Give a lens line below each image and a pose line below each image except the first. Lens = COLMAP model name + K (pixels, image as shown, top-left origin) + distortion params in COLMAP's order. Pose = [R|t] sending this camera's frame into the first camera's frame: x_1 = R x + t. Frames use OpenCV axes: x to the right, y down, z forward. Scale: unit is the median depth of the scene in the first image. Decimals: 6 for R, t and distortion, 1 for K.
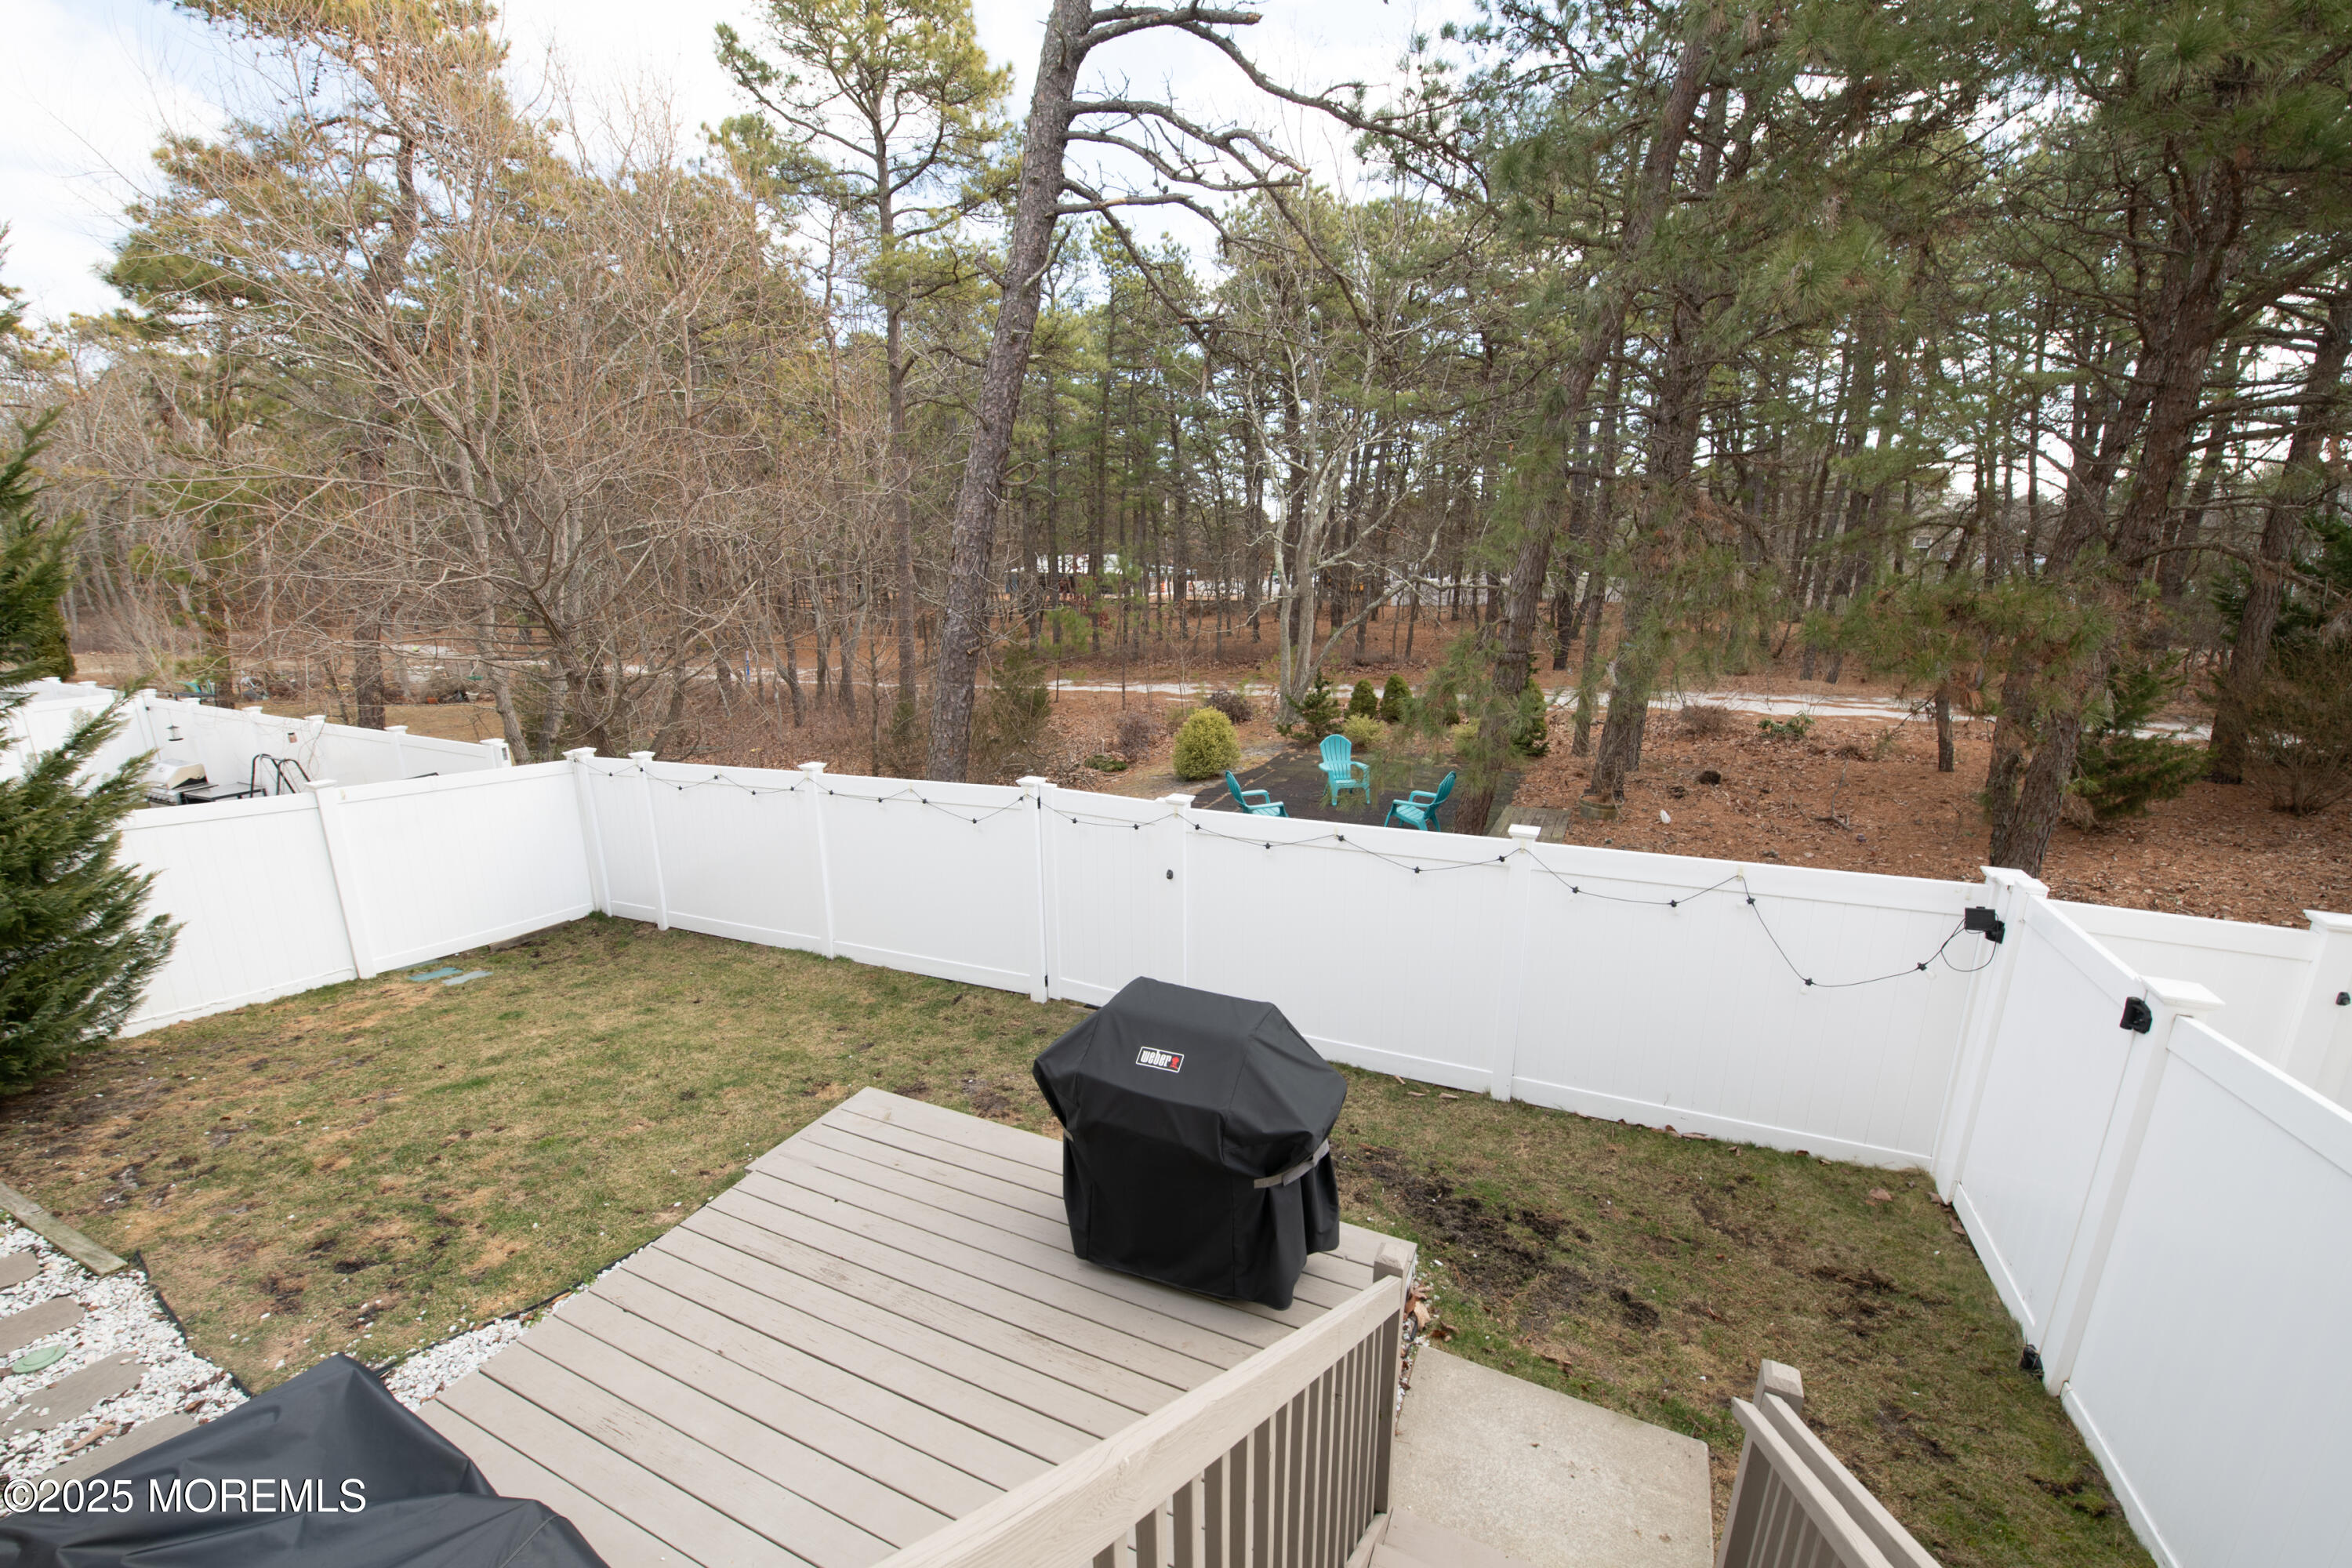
lens RADIAL K [[914.5, 0, 1186.4], [0, 914.5, 782.5], [0, 0, 1]] dist [-0.014184, -0.000829]
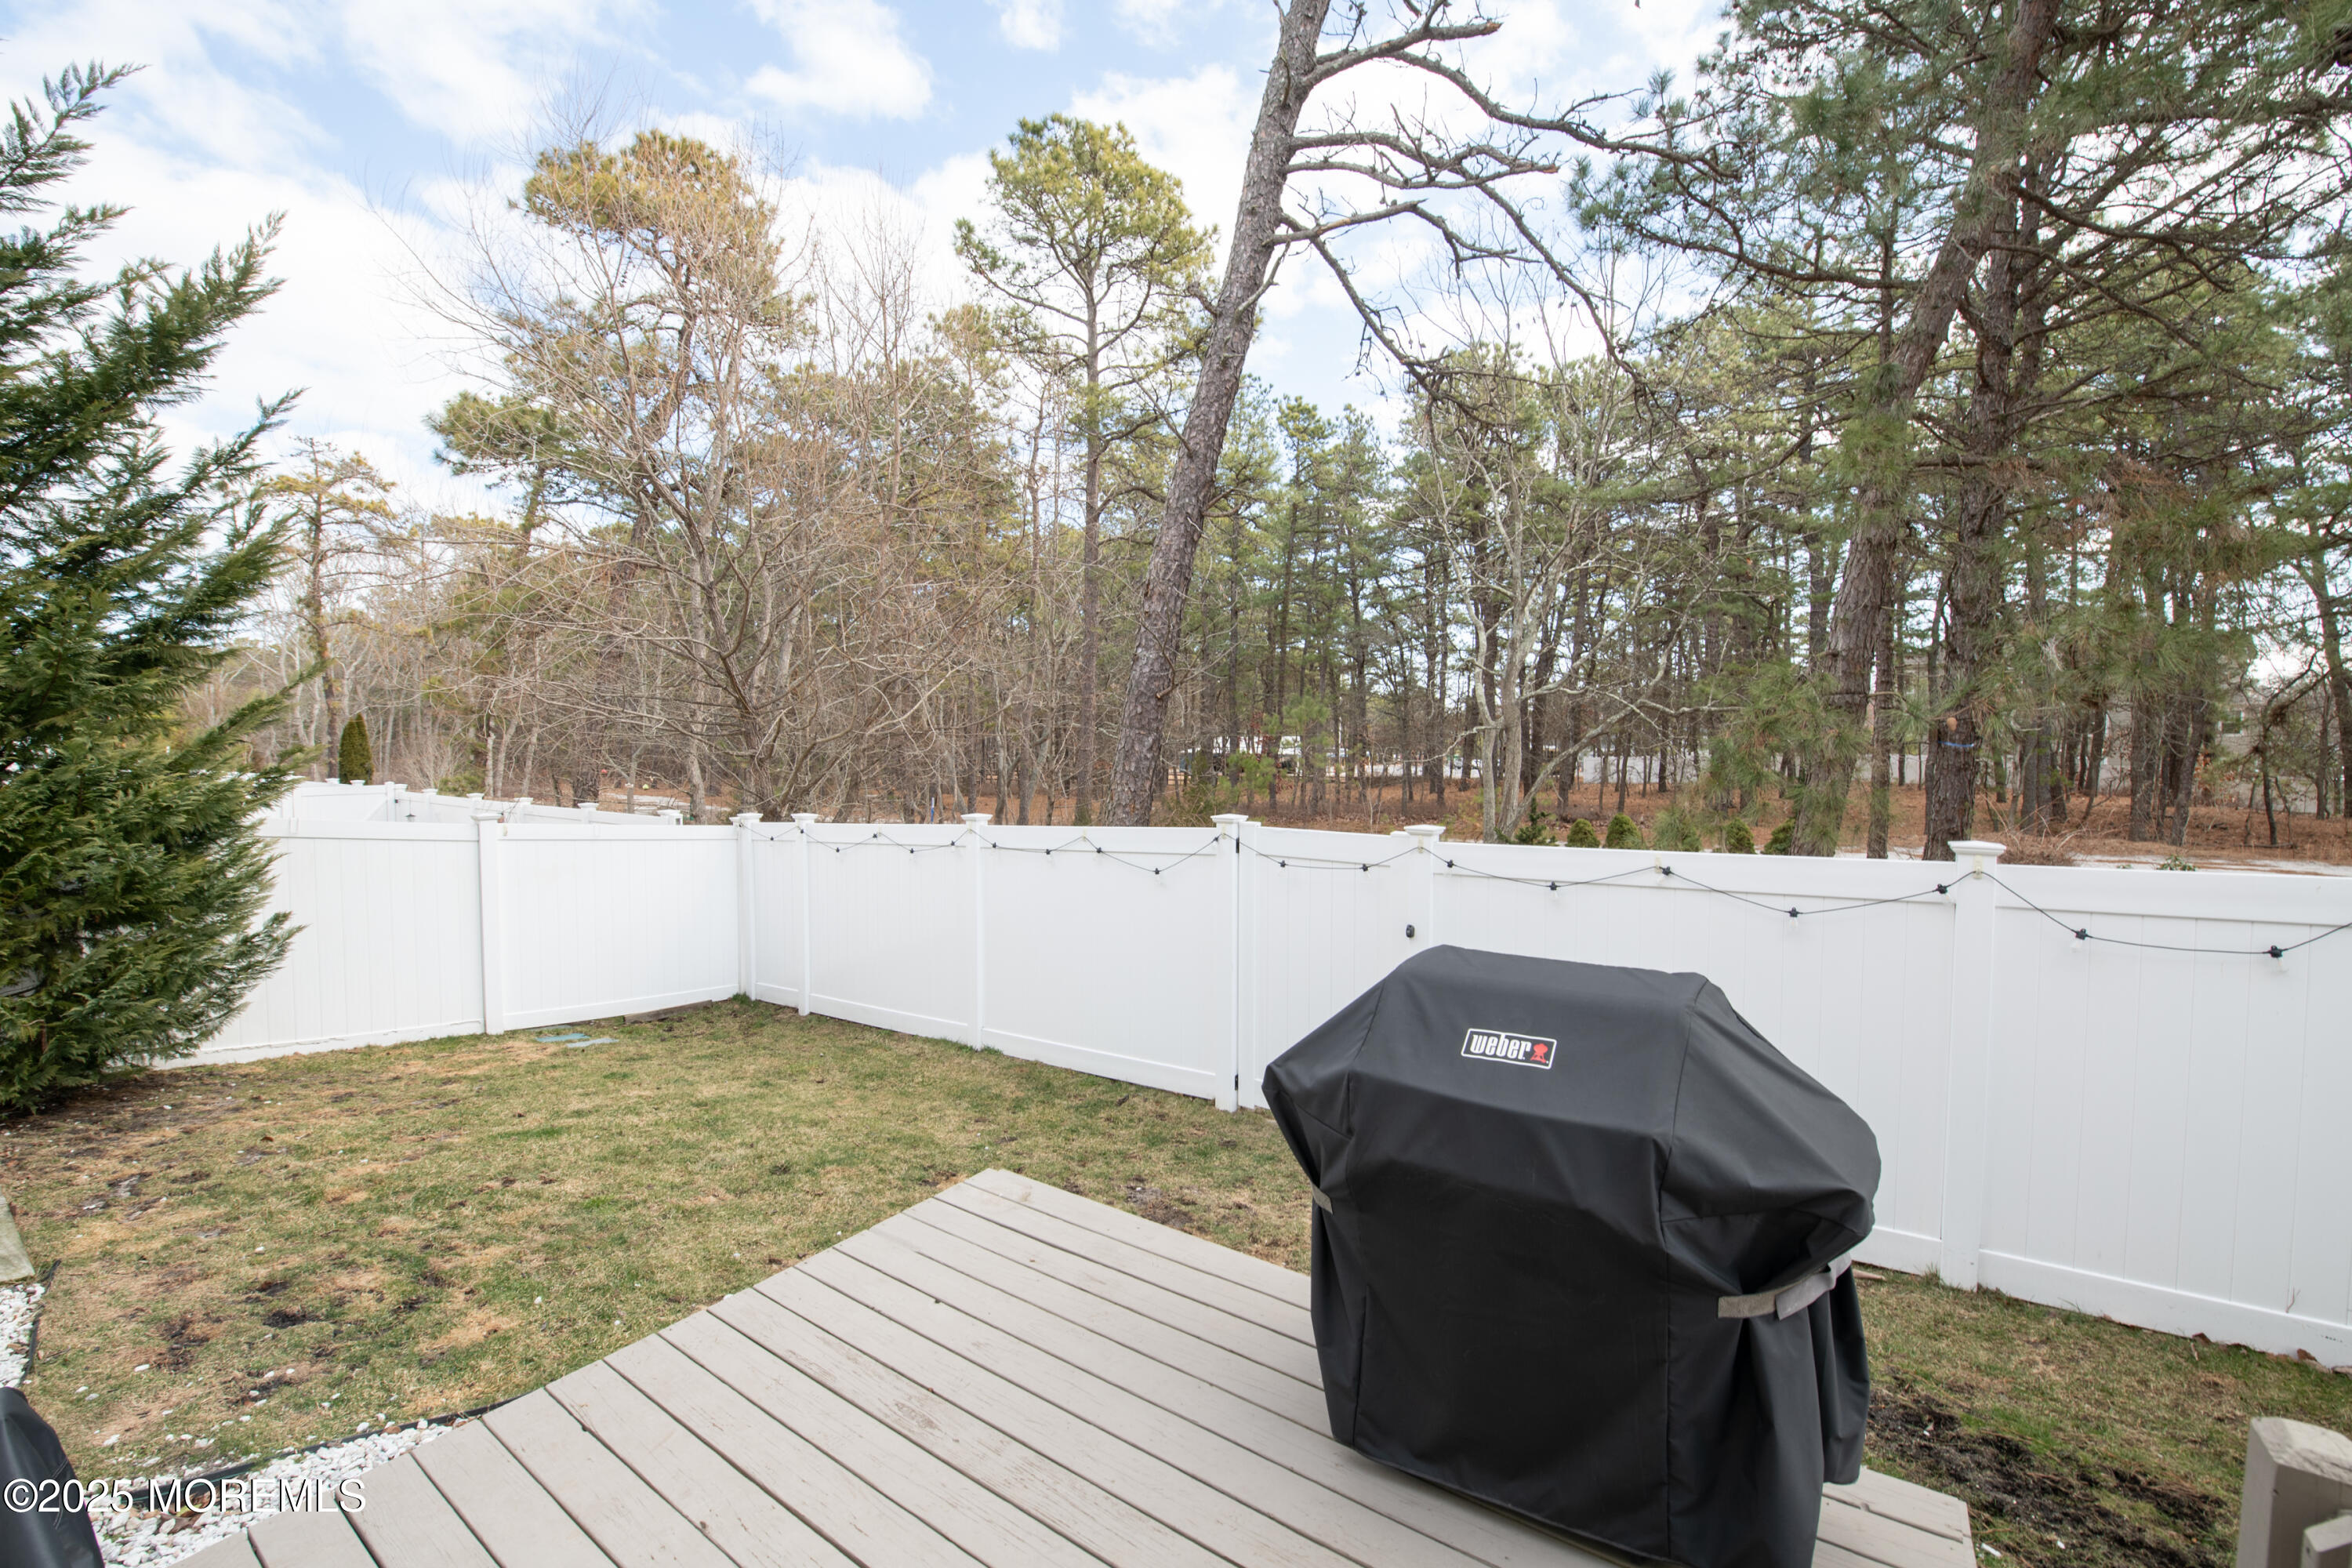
lens RADIAL K [[925.9, 0, 1190.5], [0, 925.9, 792.0], [0, 0, 1]] dist [-0.015073, -0.001089]
pose [[0.984076, 0.013263, -0.177253, -0.057744], [-0.046779, 0.981383, -0.186277, 0.127175], [0.171482, 0.191602, 0.966376, 0.194474]]
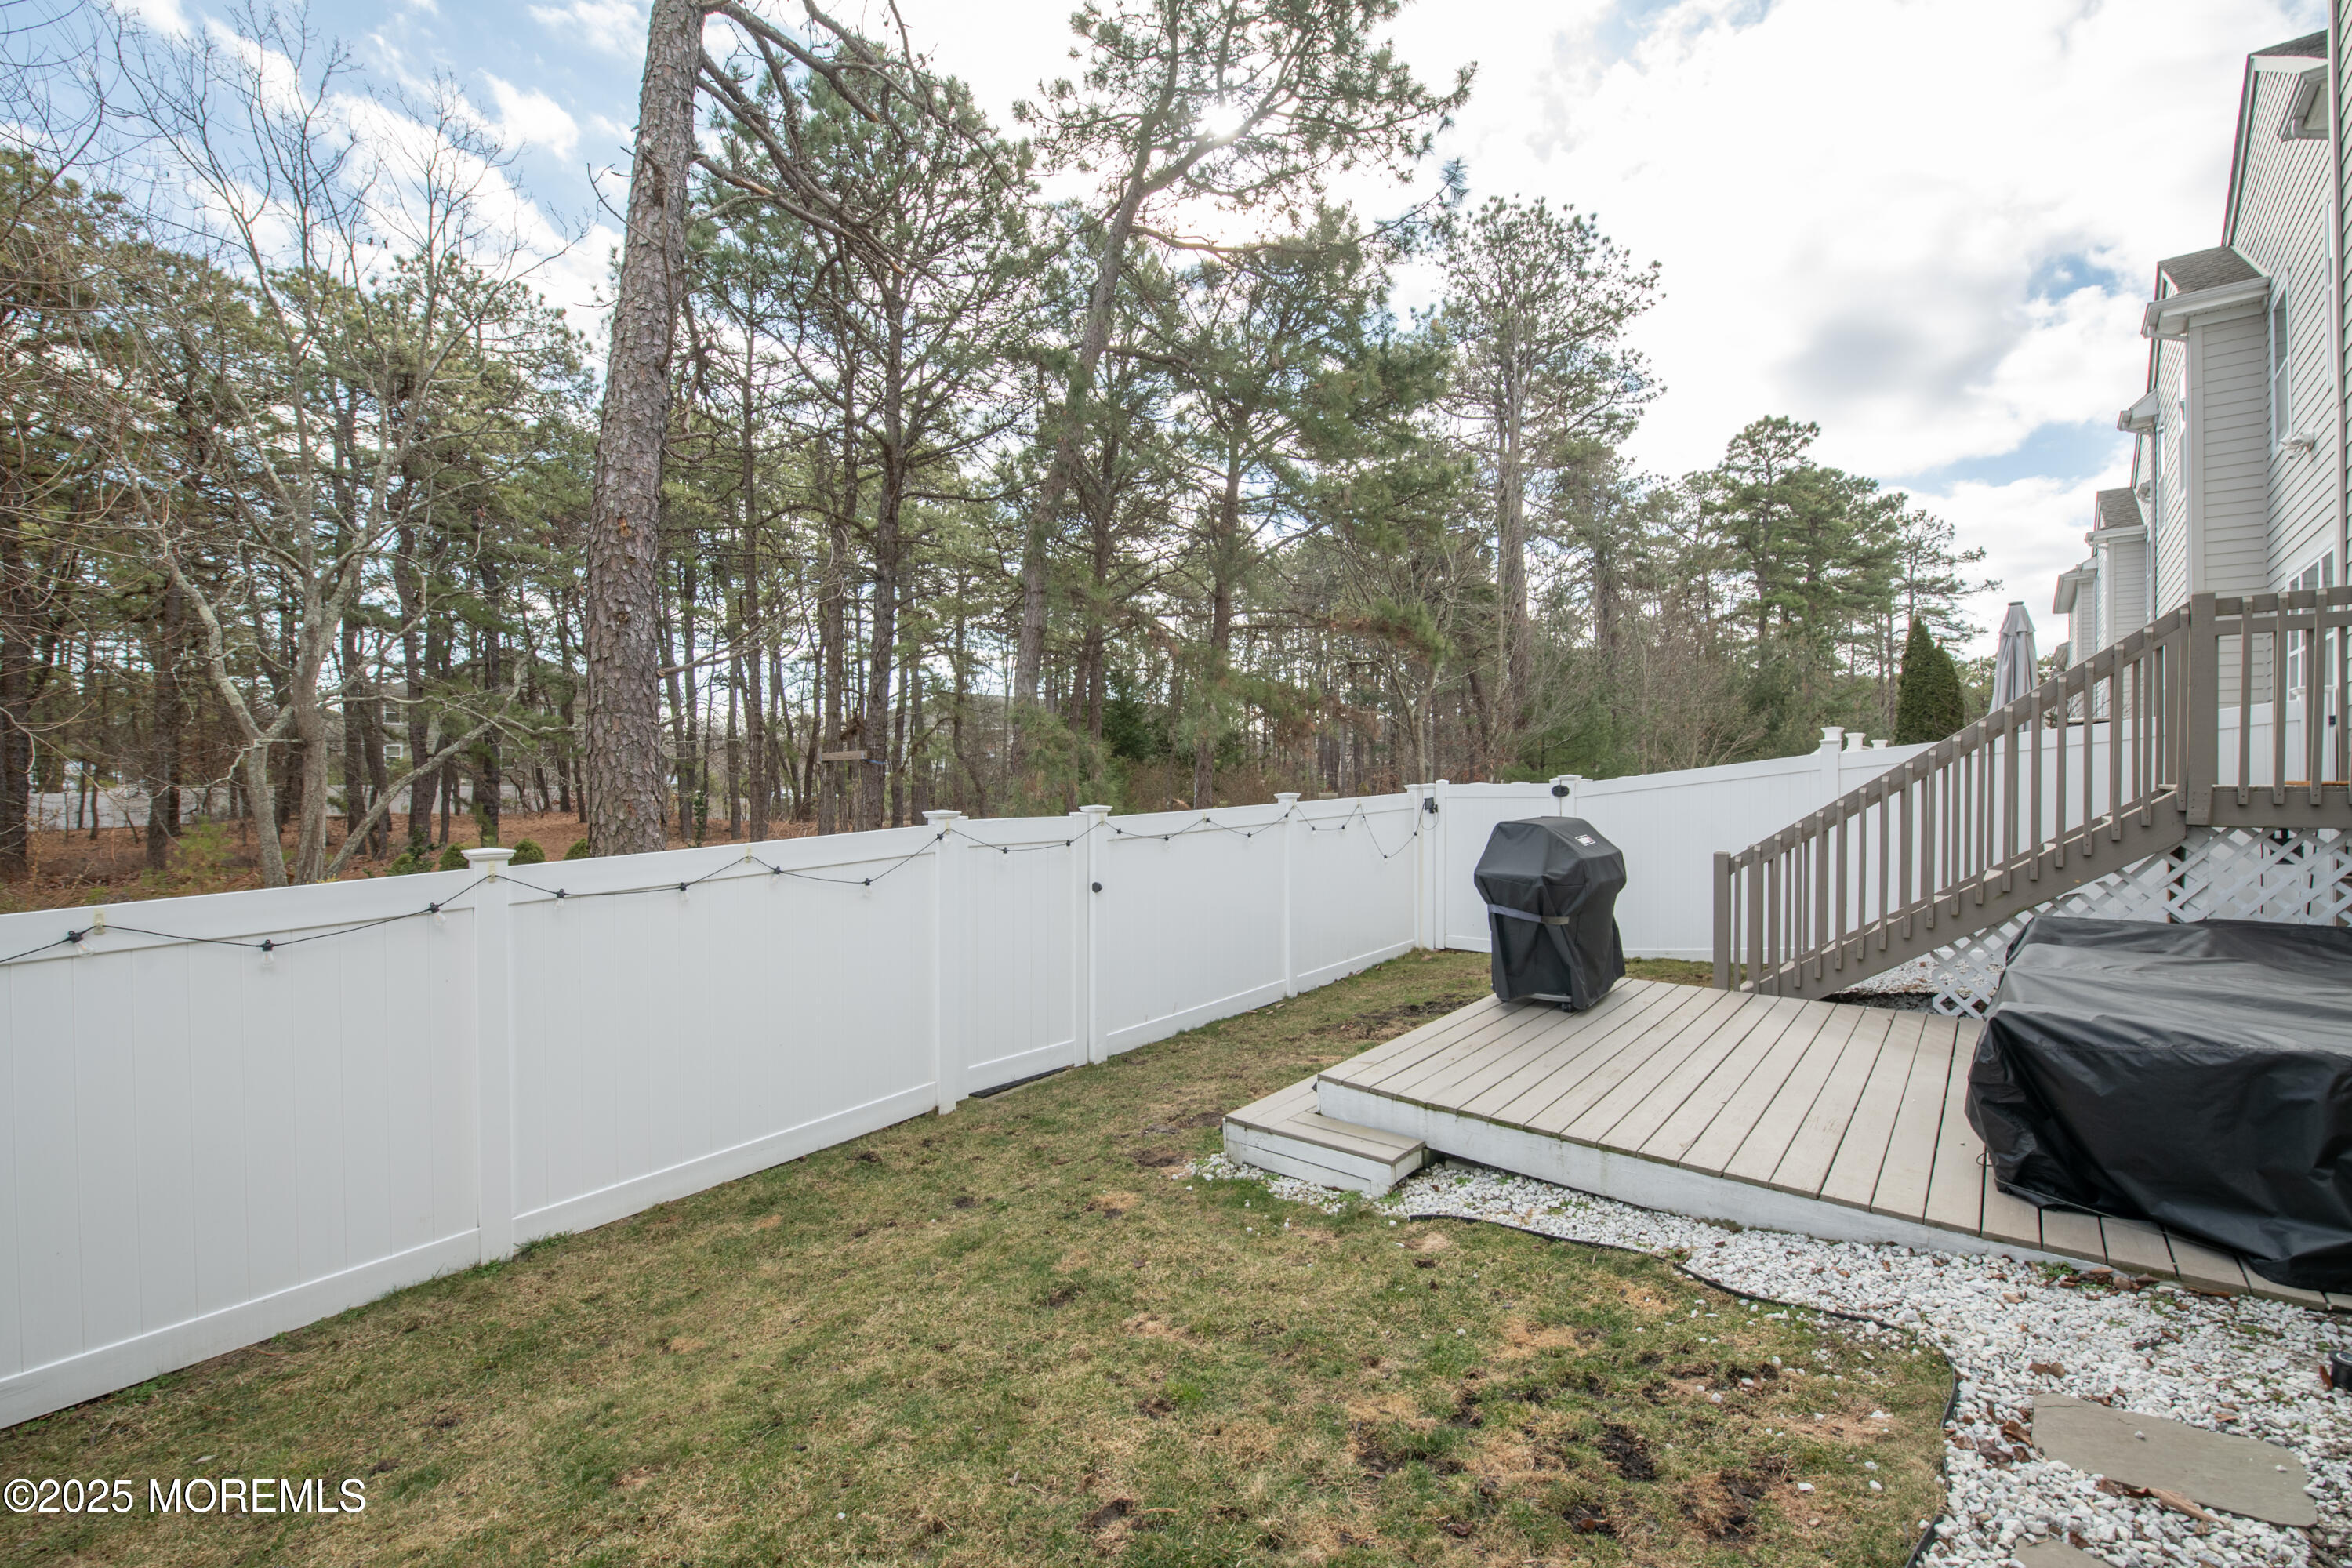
lens RADIAL K [[925.9, 0, 1190.5], [0, 925.9, 792.0], [0, 0, 1]] dist [-0.015073, -0.001089]
pose [[0.301739, -0.021837, 0.953140, -0.849043], [0.219746, 0.974413, -0.047242, 0.064293], [-0.927720, 0.223704, 0.298817, 0.544841]]
